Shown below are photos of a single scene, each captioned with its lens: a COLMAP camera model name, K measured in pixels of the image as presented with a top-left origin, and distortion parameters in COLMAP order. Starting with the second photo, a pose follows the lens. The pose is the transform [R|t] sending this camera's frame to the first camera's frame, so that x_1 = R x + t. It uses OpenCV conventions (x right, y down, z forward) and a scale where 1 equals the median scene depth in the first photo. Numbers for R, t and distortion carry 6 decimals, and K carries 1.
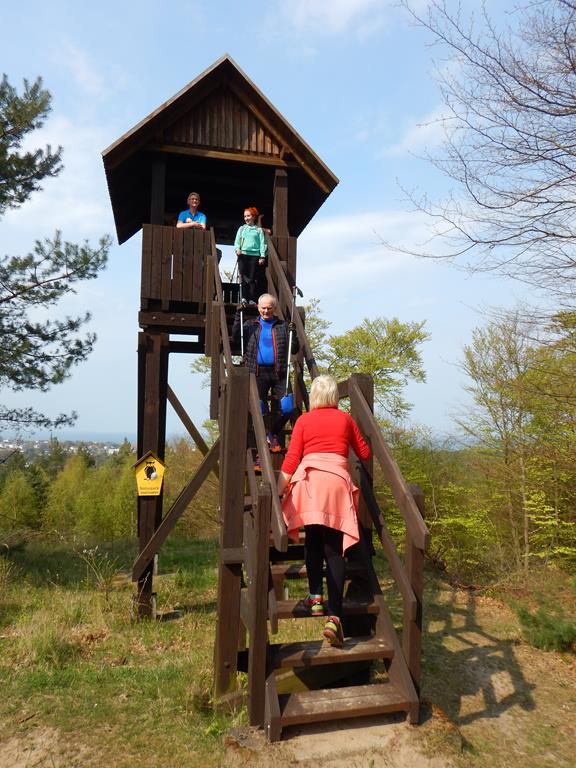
lens RADIAL K [[541.6, 0, 293.2], [0, 541.6, 386.4], [0, 0, 1]] dist [-0.005566, -0.003430]
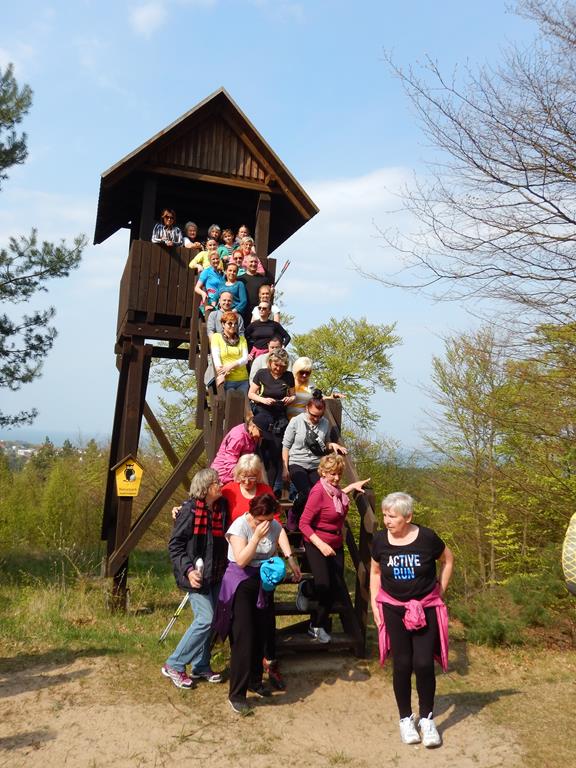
lens RADIAL K [[641.4, 0, 289.6], [0, 641.4, 379.6], [0, 0, 1]] dist [-0.015722, 0.027752]
pose [[0.996027, 0.051160, 0.072885, -0.038071], [-0.050567, 0.998671, -0.009957, -0.022543], [-0.073297, 0.006232, 0.997291, -0.203661]]
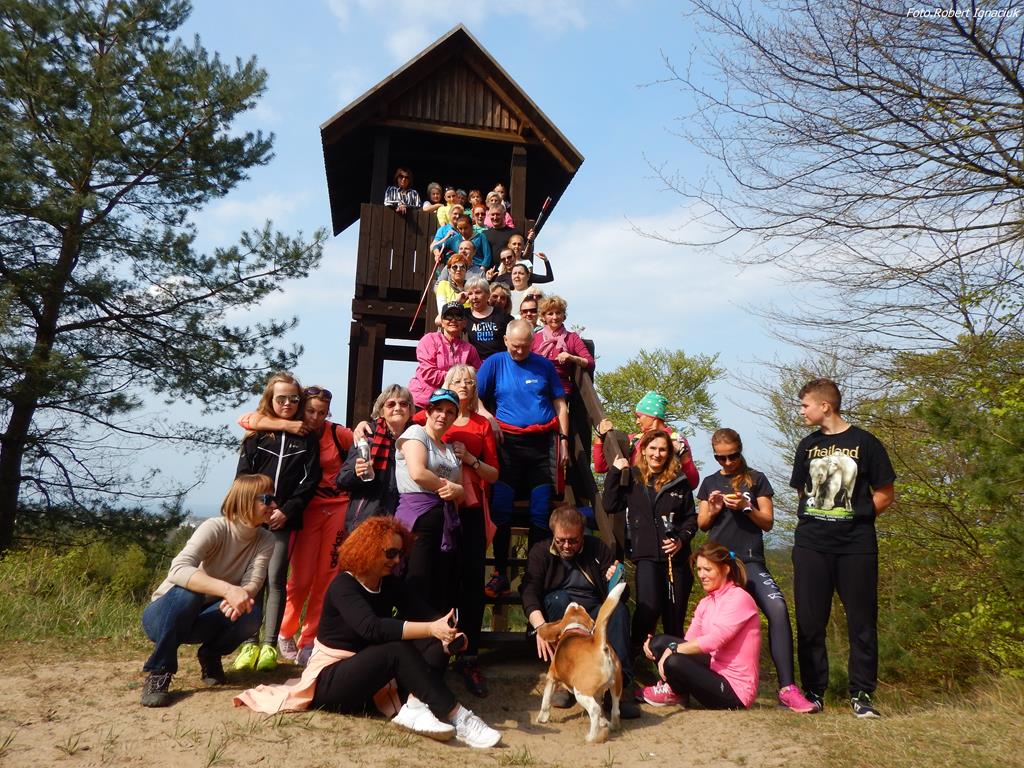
lens RADIAL K [[722.1, 0, 517.0], [0, 722.1, 382.0], [0, 0, 1]] dist [-0.005566, -0.003430]
pose [[0.998346, 0.015332, -0.055411, 0.036814], [-0.020849, 0.994729, -0.100399, 0.080038], [0.053580, 0.101389, 0.993403, -0.106668]]
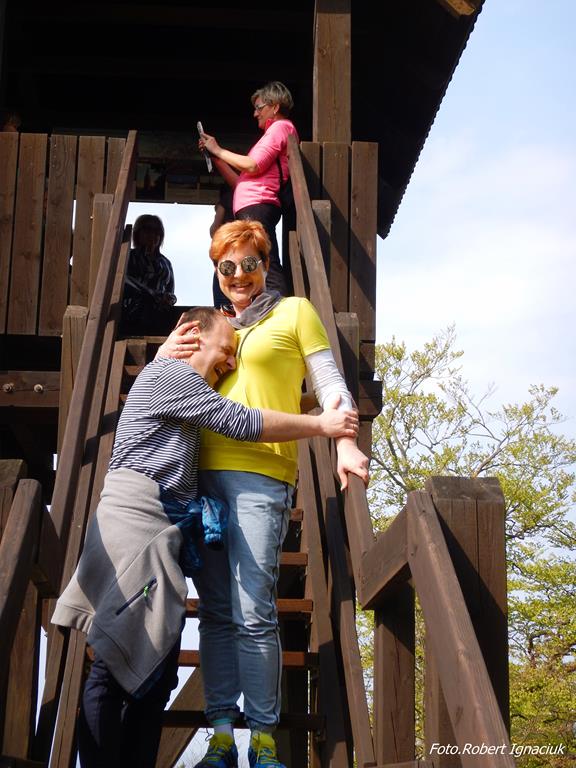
lens RADIAL K [[1349.0, 0, 286.7], [0, 1349.0, 374.1], [0, 0, 1]] dist [-0.006412, 0.000000]
pose [[0.985114, -0.044810, -0.165958, 0.067765], [0.013003, 0.982086, -0.187986, 0.021206], [0.171409, 0.183030, 0.968049, 0.153981]]
